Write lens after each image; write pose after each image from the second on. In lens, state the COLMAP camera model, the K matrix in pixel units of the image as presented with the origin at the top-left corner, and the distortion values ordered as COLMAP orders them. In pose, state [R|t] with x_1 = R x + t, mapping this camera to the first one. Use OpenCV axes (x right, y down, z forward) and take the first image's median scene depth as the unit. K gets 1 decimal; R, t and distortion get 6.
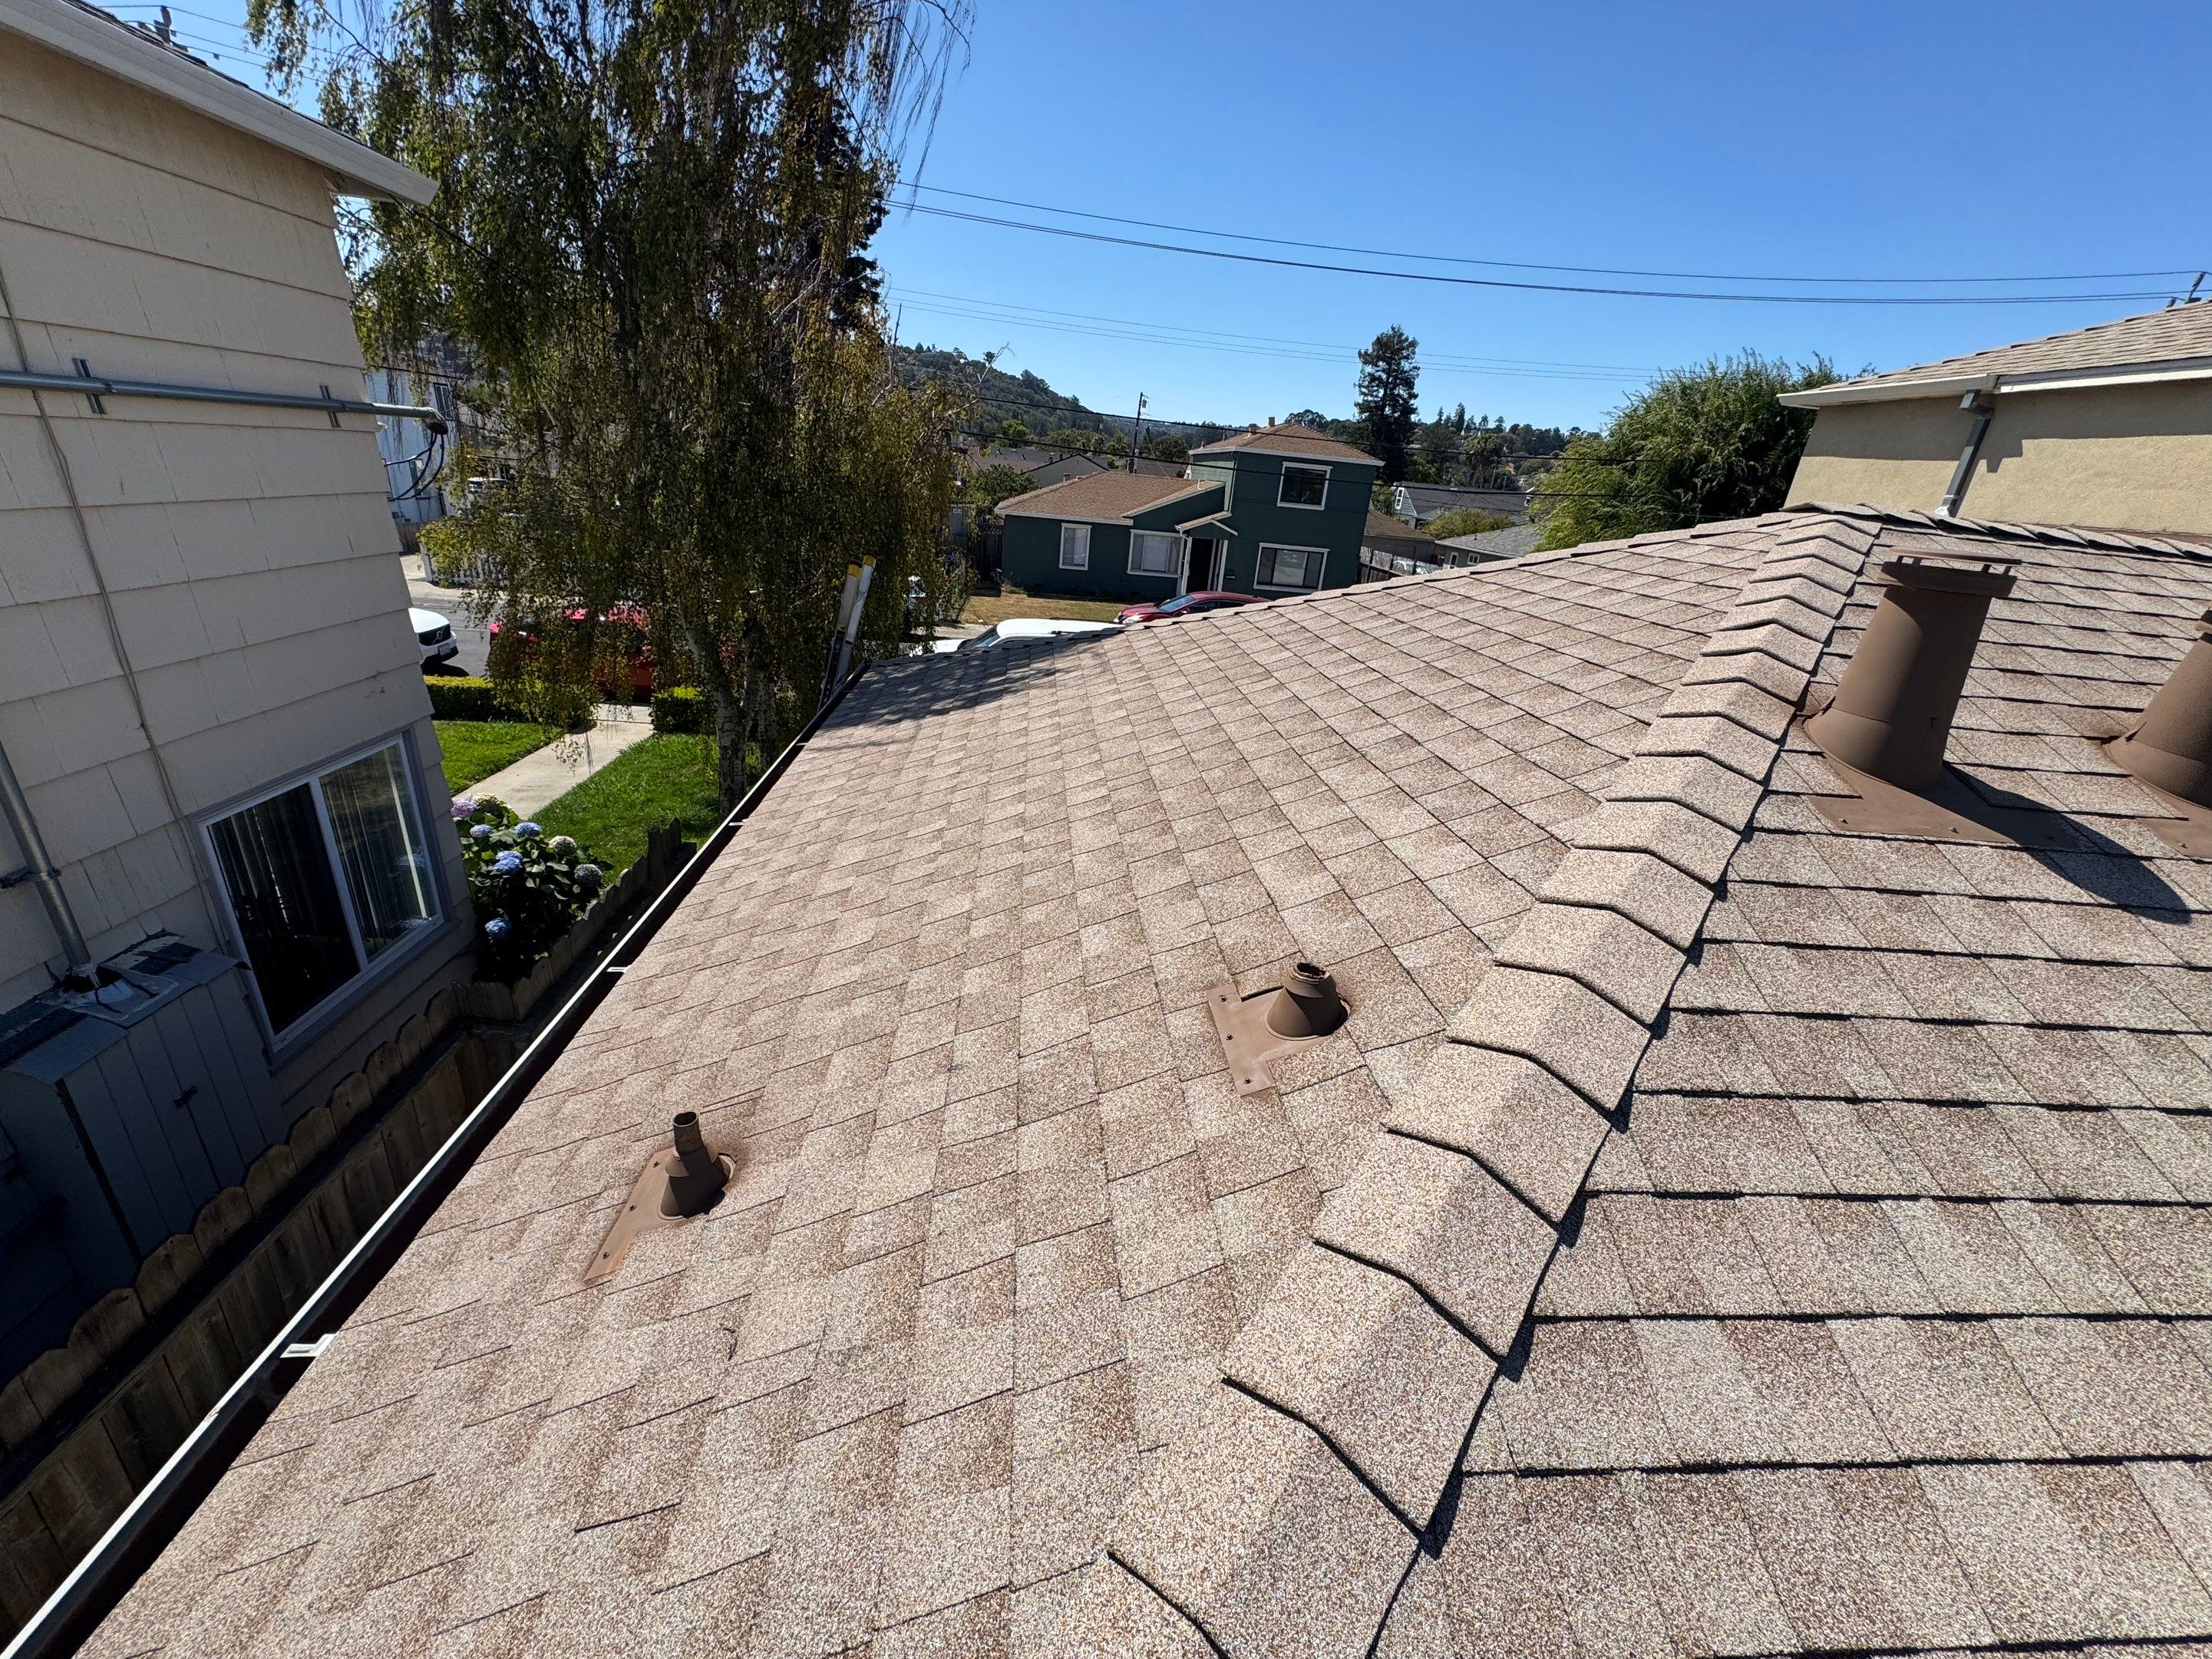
lens RADIAL K [[885.1, 0, 1107.0], [0, 885.1, 825.5], [0, 0, 1]] dist [0.000353, 0.000166]
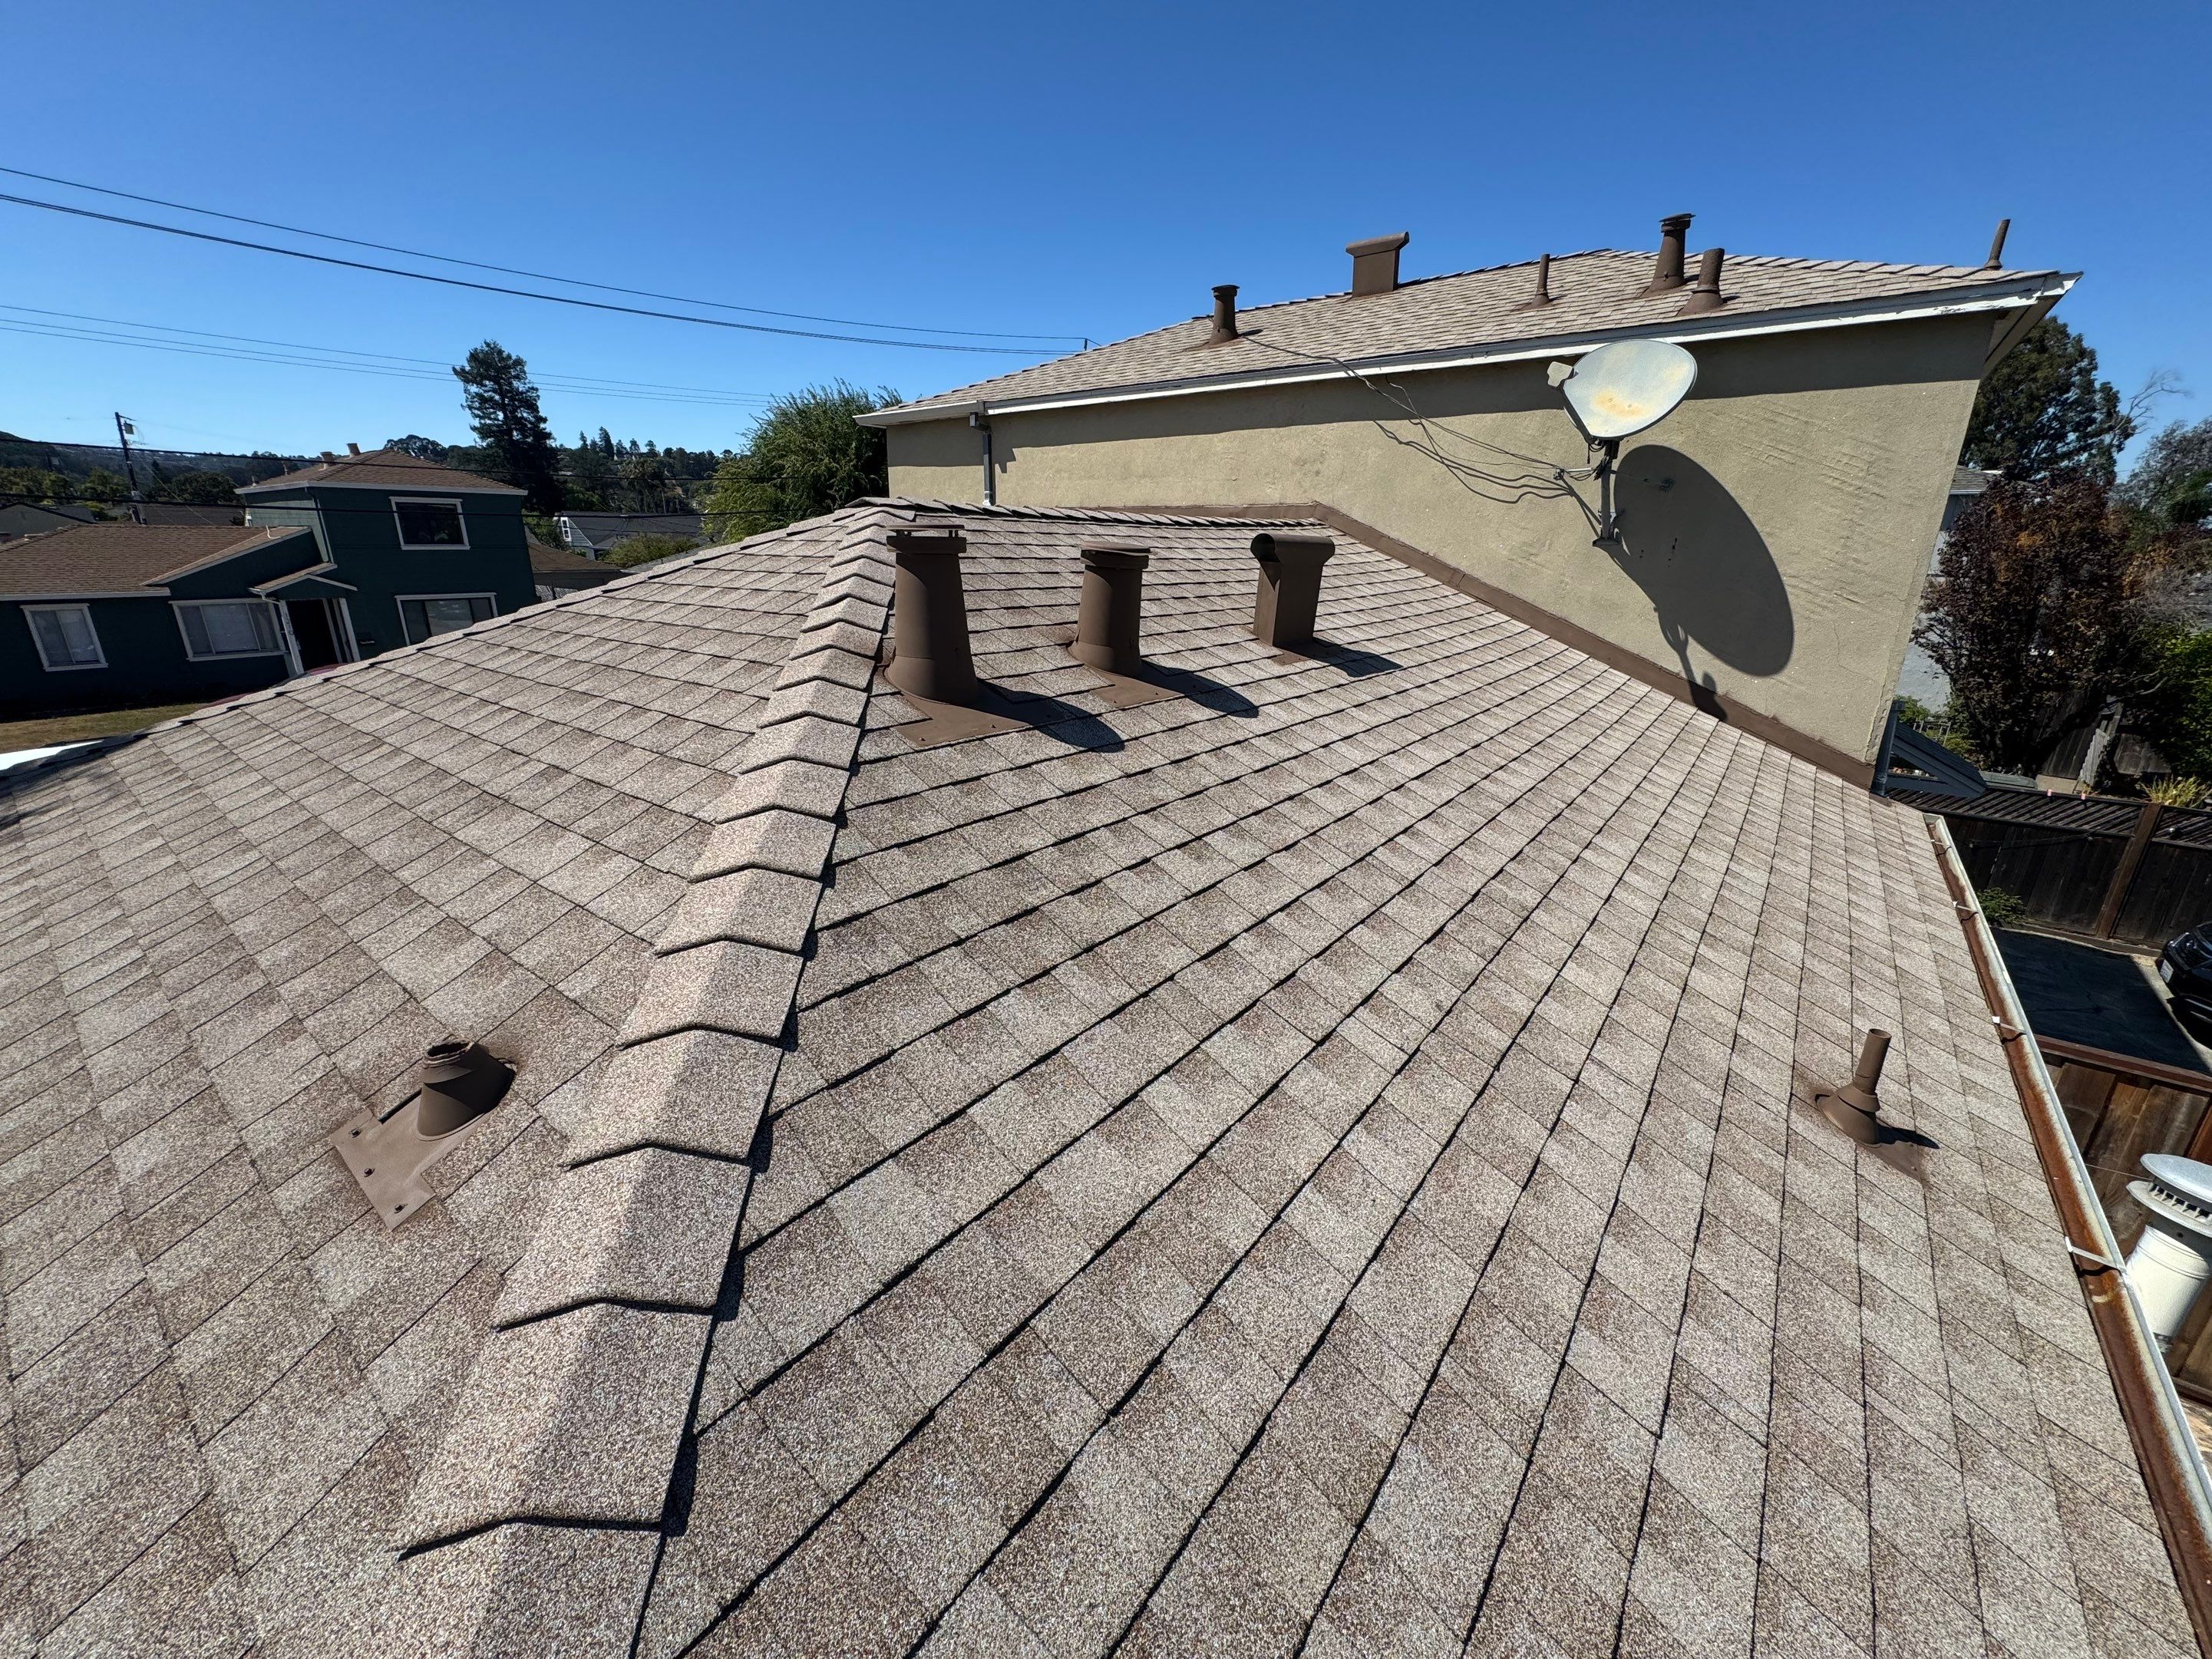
lens RADIAL K [[885.1, 0, 1107.0], [0, 885.1, 825.5], [0, 0, 1]] dist [0.000353, 0.000166]
pose [[0.677891, -0.303554, 0.669566, 0.129158], [0.318385, 0.942152, 0.104789, 0.060308], [-0.662642, 0.142144, 0.735324, -0.077322]]
